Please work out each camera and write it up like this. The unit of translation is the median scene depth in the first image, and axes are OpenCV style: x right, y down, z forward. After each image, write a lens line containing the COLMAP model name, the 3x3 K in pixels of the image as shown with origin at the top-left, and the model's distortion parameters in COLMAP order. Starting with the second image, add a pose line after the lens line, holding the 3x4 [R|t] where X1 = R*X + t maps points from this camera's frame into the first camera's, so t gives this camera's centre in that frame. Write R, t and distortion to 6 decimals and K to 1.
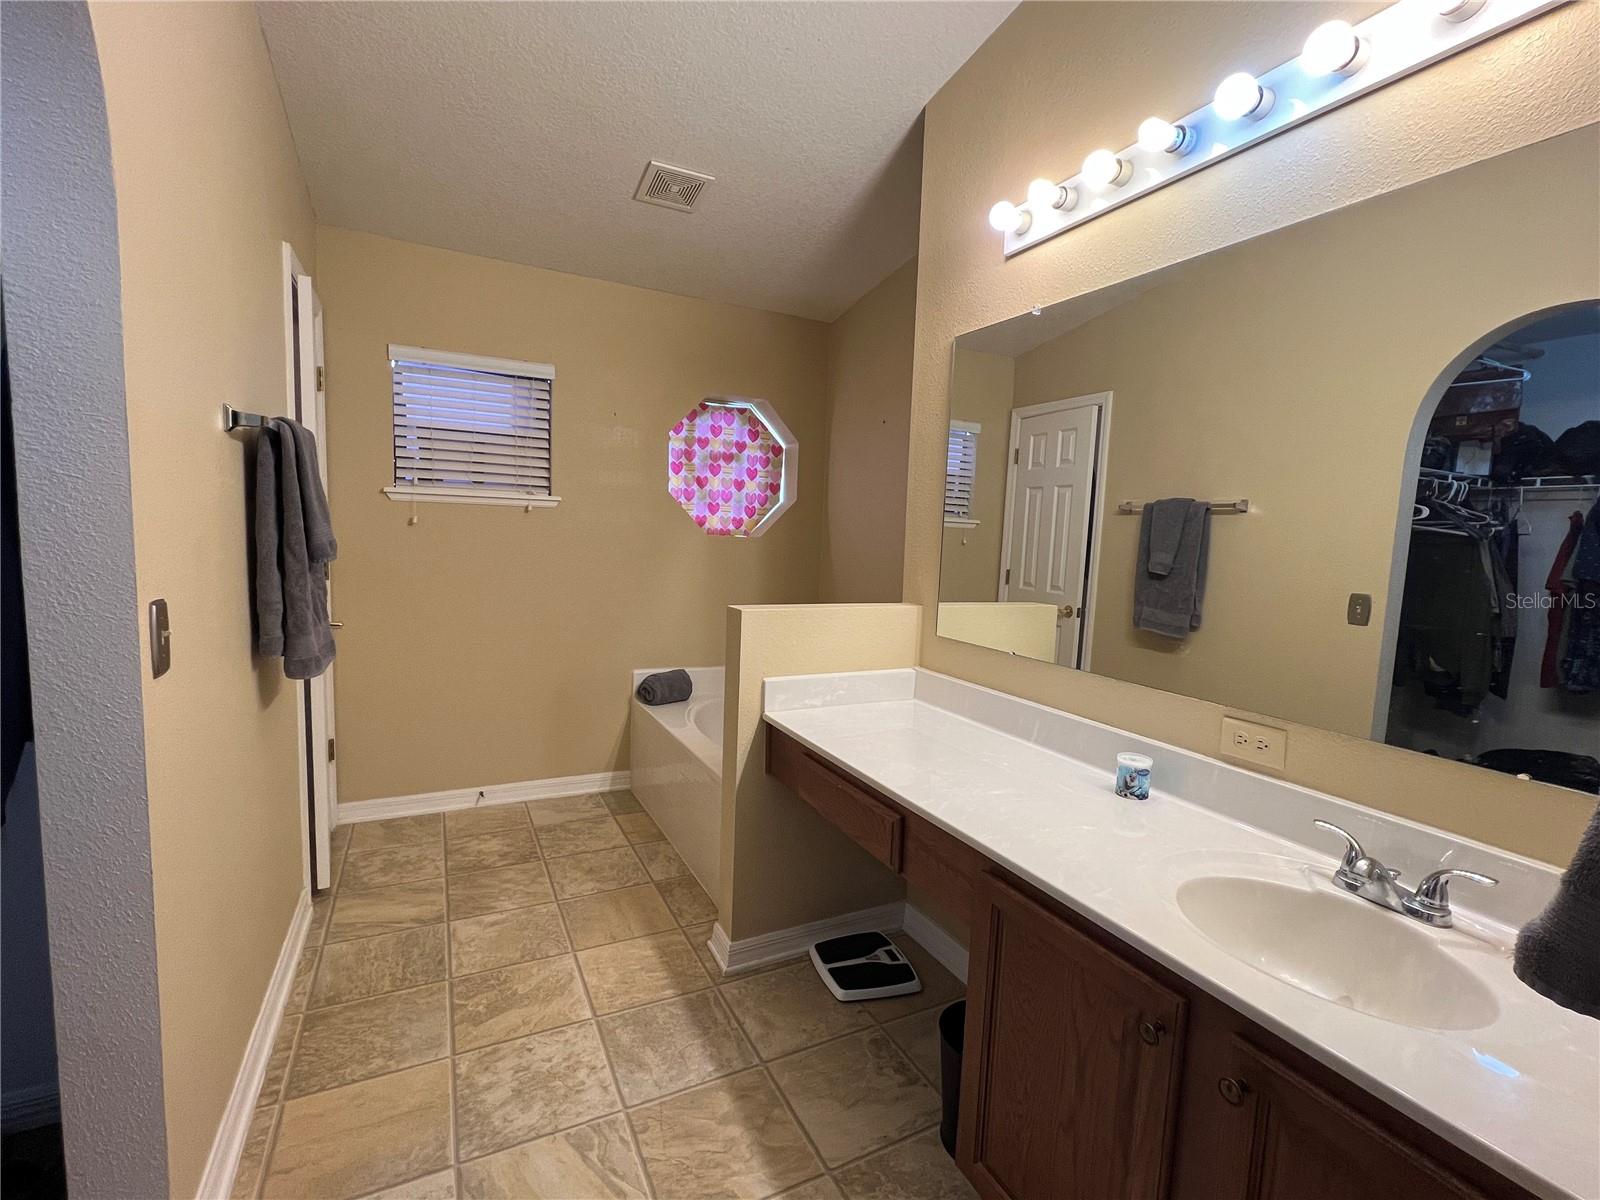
lens RADIAL K [[712.1, 0, 796.0], [0, 712.1, 604.4], [0, 0, 1]] dist [0.000232, 0.000110]
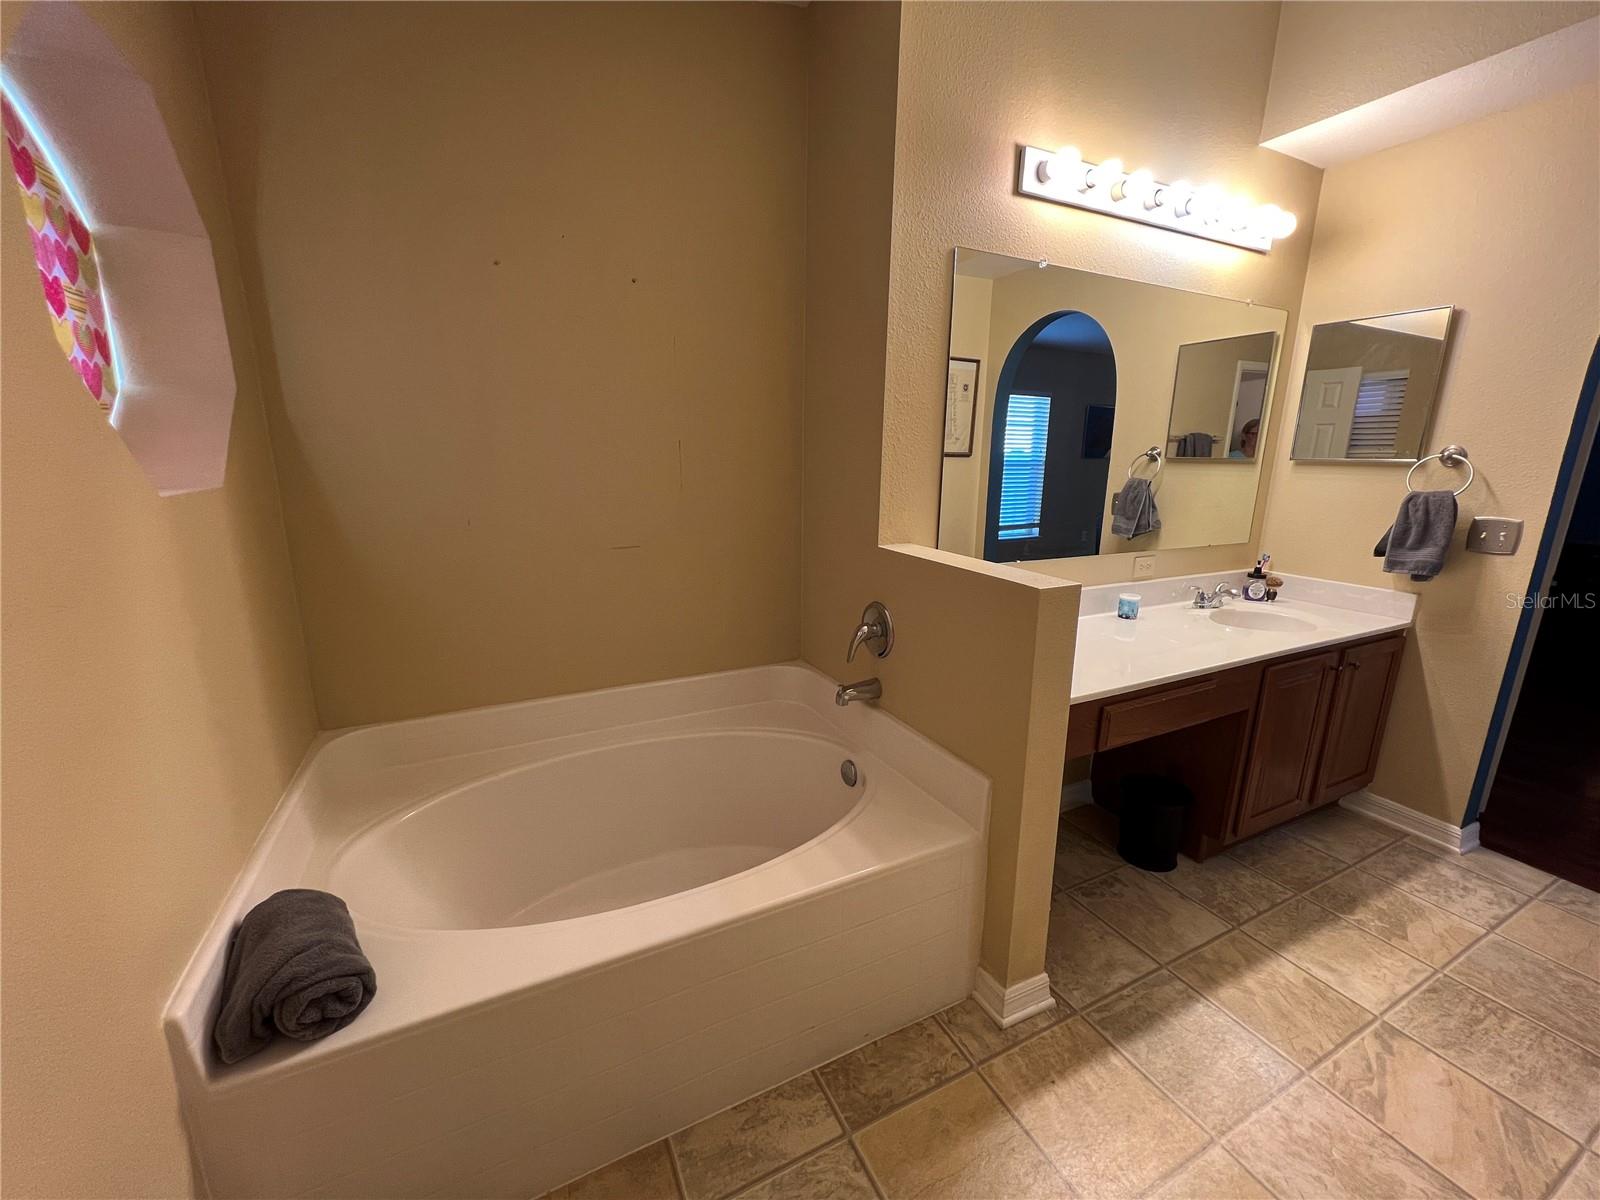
lens RADIAL K [[642.1, 0, 802.6], [0, 642.1, 602.3], [0, 0, 1]] dist [-0.000858, 0.000304]
pose [[0.006426, -0.268720, 0.963197, -0.862535], [0.092662, 0.959232, 0.266996, -0.213802], [-0.995677, 0.087536, 0.031064, 1.490904]]
